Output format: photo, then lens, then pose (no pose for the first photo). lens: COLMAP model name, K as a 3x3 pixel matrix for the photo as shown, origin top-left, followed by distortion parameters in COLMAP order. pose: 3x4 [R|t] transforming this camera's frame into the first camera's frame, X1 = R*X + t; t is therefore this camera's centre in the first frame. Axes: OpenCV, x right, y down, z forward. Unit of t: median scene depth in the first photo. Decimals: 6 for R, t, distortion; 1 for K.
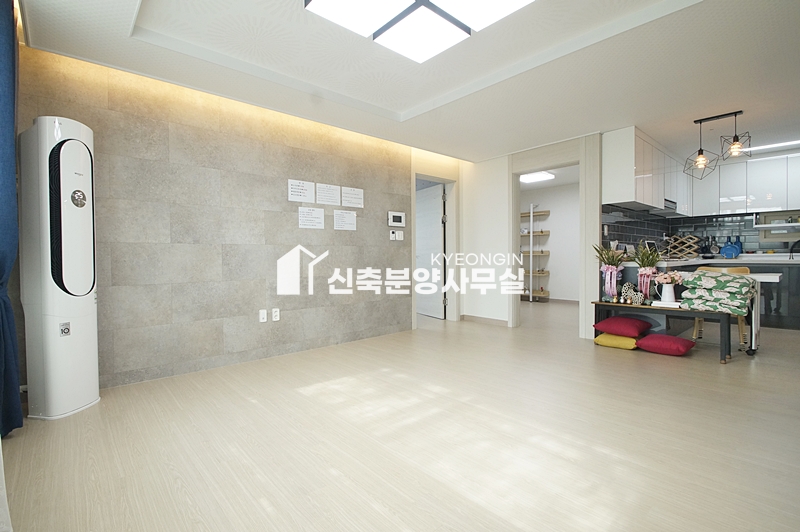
lens RADIAL K [[371.4, 0, 377.5], [0, 371.4, 260.5], [0, 0, 1]] dist [-0.003657, -0.001571]
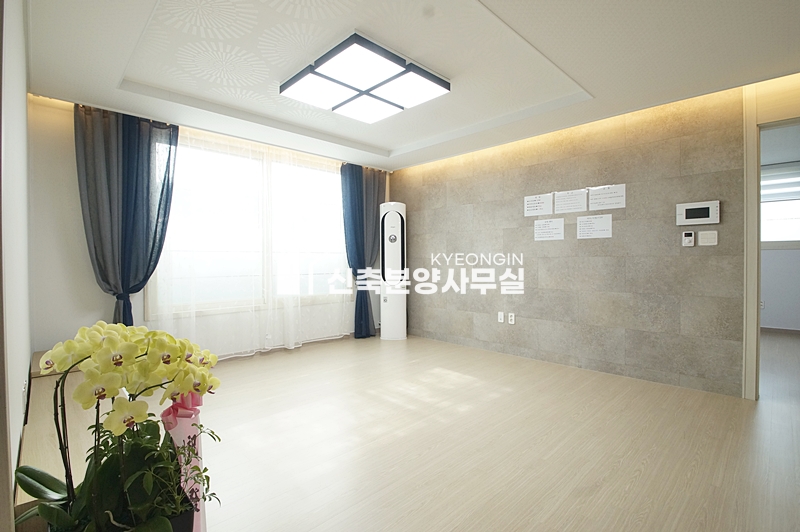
lens RADIAL K [[371.4, 0, 400.4], [0, 371.4, 261.9], [0, 0, 1]] dist [-0.003657, -0.001571]
pose [[0.082202, 0.010505, -0.996560, 0.811595], [-0.010037, 0.999902, 0.009712, -0.035442], [0.996565, 0.009204, 0.082300, 0.546000]]
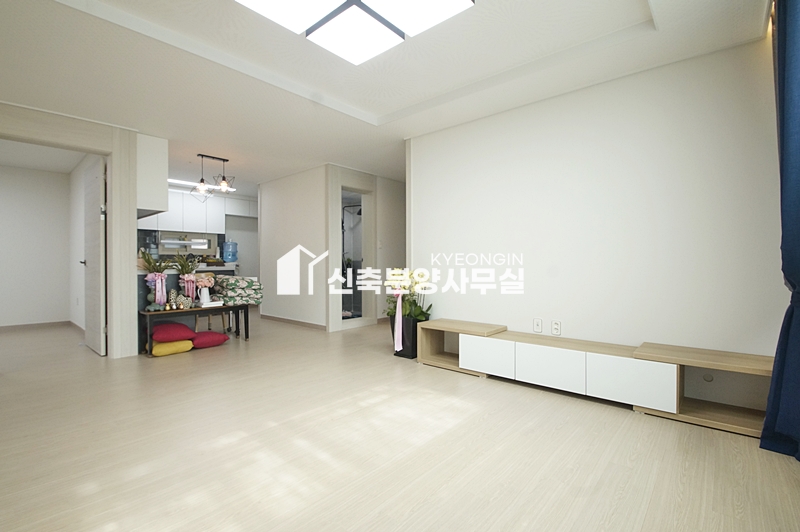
lens RADIAL K [[371.4, 0, 382.7], [0, 371.4, 267.9], [0, 0, 1]] dist [-0.003657, -0.001571]
pose [[-0.129075, -0.004466, 0.991625, -0.445601], [0.014527, 0.999874, 0.006394, 0.001112], [-0.991528, 0.015230, -0.128994, 0.567249]]
